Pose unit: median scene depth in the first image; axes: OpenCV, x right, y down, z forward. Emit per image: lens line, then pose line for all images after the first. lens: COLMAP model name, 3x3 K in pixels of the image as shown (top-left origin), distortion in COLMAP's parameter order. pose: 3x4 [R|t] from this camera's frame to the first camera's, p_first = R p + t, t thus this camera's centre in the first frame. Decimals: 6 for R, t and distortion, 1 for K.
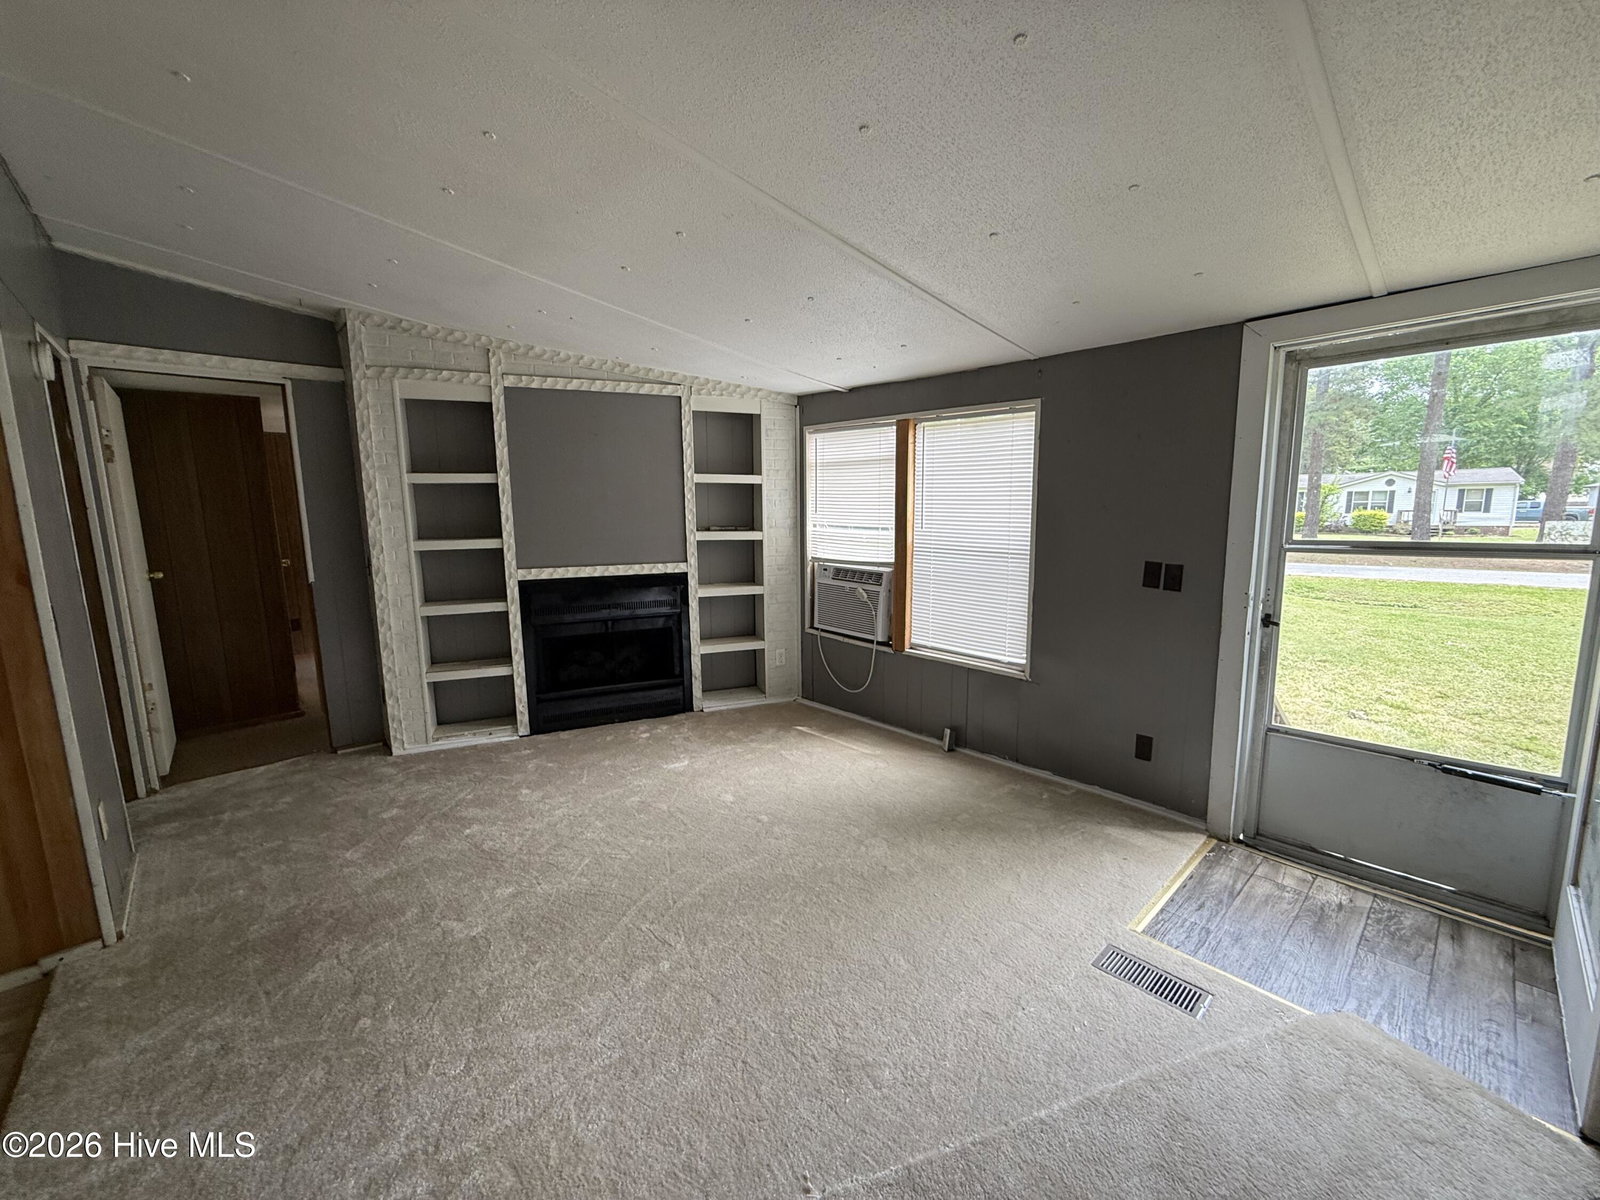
lens RADIAL K [[638.6, 0, 798.4], [0, 638.6, 596.3], [0, 0, 1]] dist [0.000123, -0.000215]
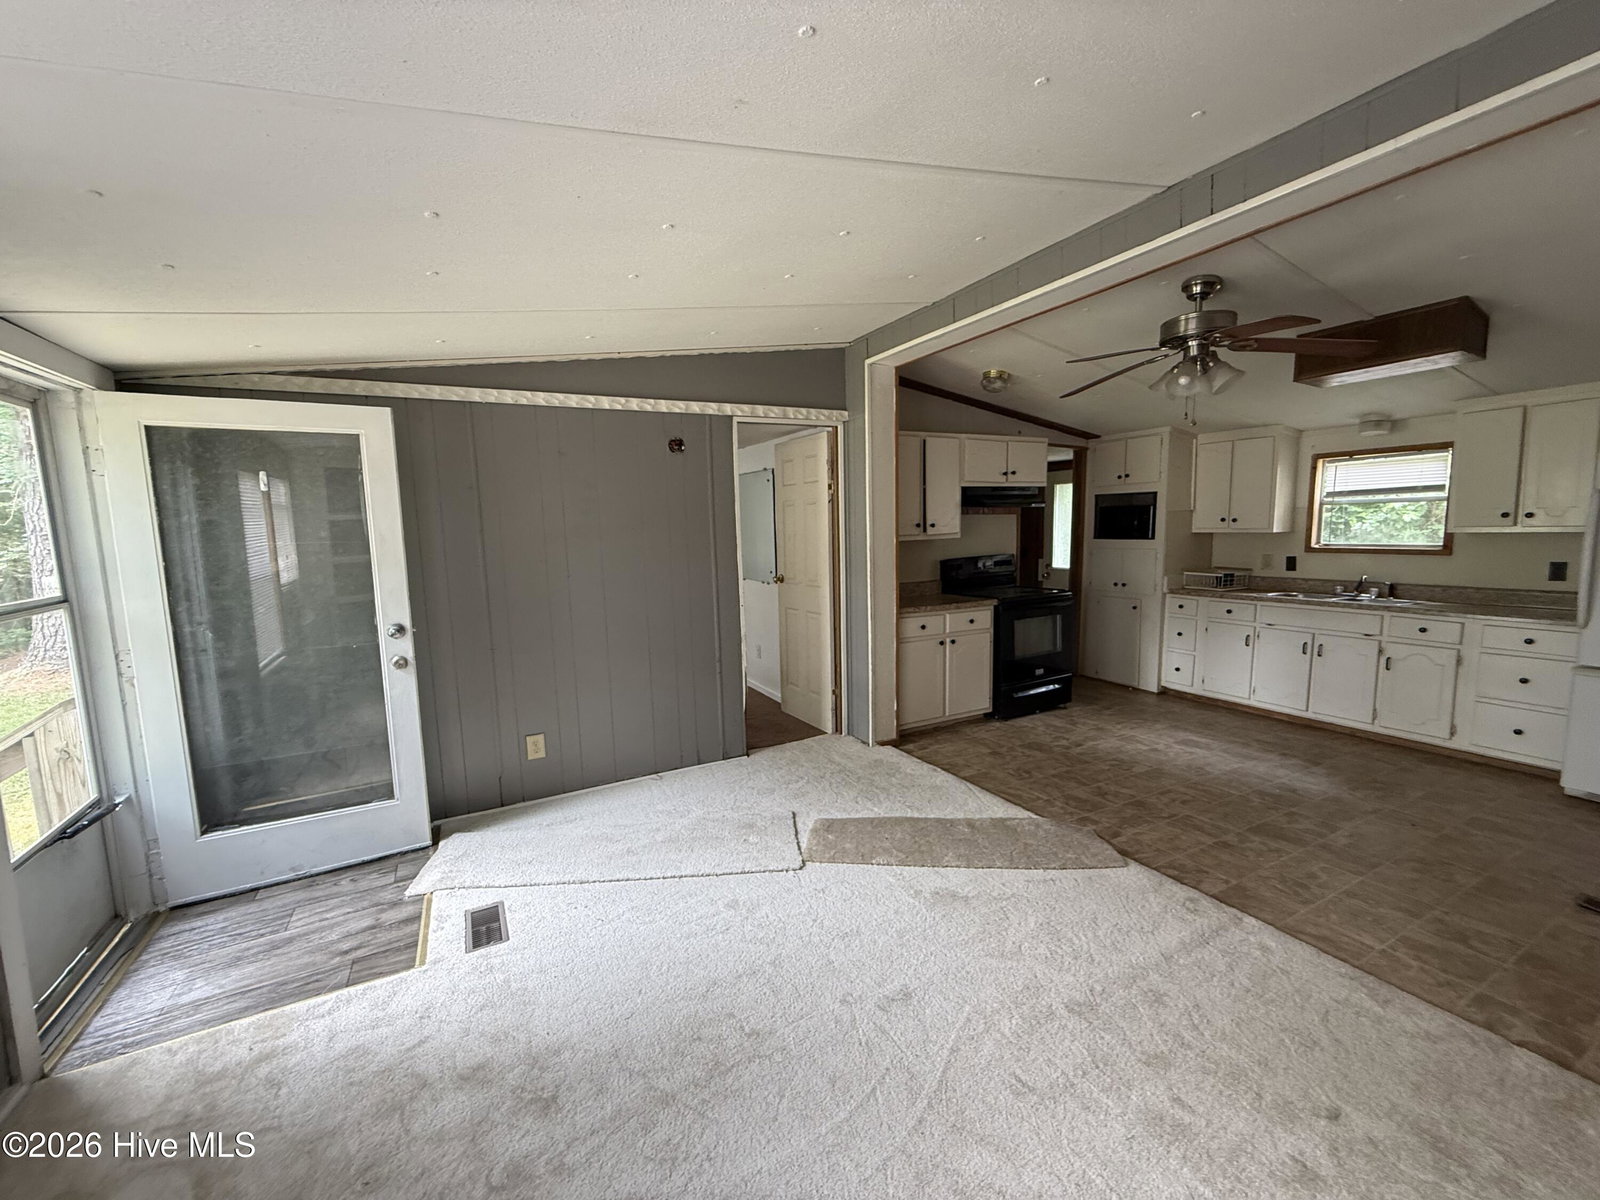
lens RADIAL K [[638.6, 0, 793.8], [0, 638.6, 597.9], [0, 0, 1]] dist [0.000123, -0.000215]
pose [[-0.966488, 0.006326, 0.256633, -0.173679], [0.071732, 0.966530, 0.246320, -0.139649], [-0.246486, 0.256474, -0.934594, 0.921344]]
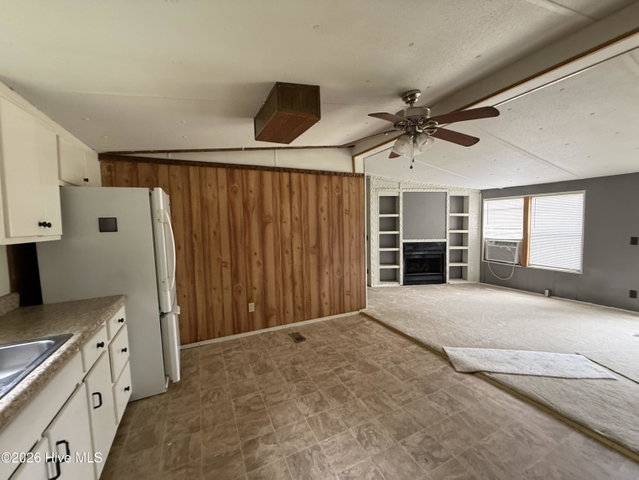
lens RADIAL K [[254.7, 0, 318.5], [0, 254.7, 238.8], [0, 0, 1]] dist [0.000478, 0.000592]
pose [[0.955180, 0.012843, -0.295747, -0.468795], [-0.039531, 0.995645, -0.084435, 0.098835], [0.293375, 0.092342, 0.951527, -0.559877]]
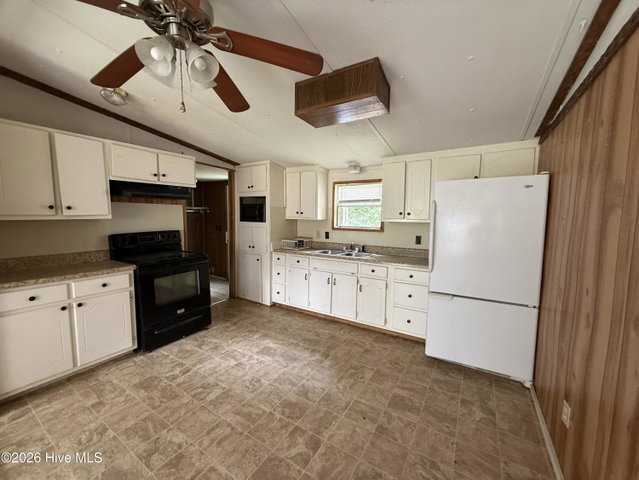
lens RADIAL K [[254.7, 0, 317.9], [0, 254.7, 237.9], [0, 0, 1]] dist [0.000478, 0.000592]
pose [[-0.964764, 0.026906, -0.261737, -0.513701], [-0.036004, 0.971901, 0.232621, -0.045426], [0.260641, 0.233848, -0.936686, 0.406750]]
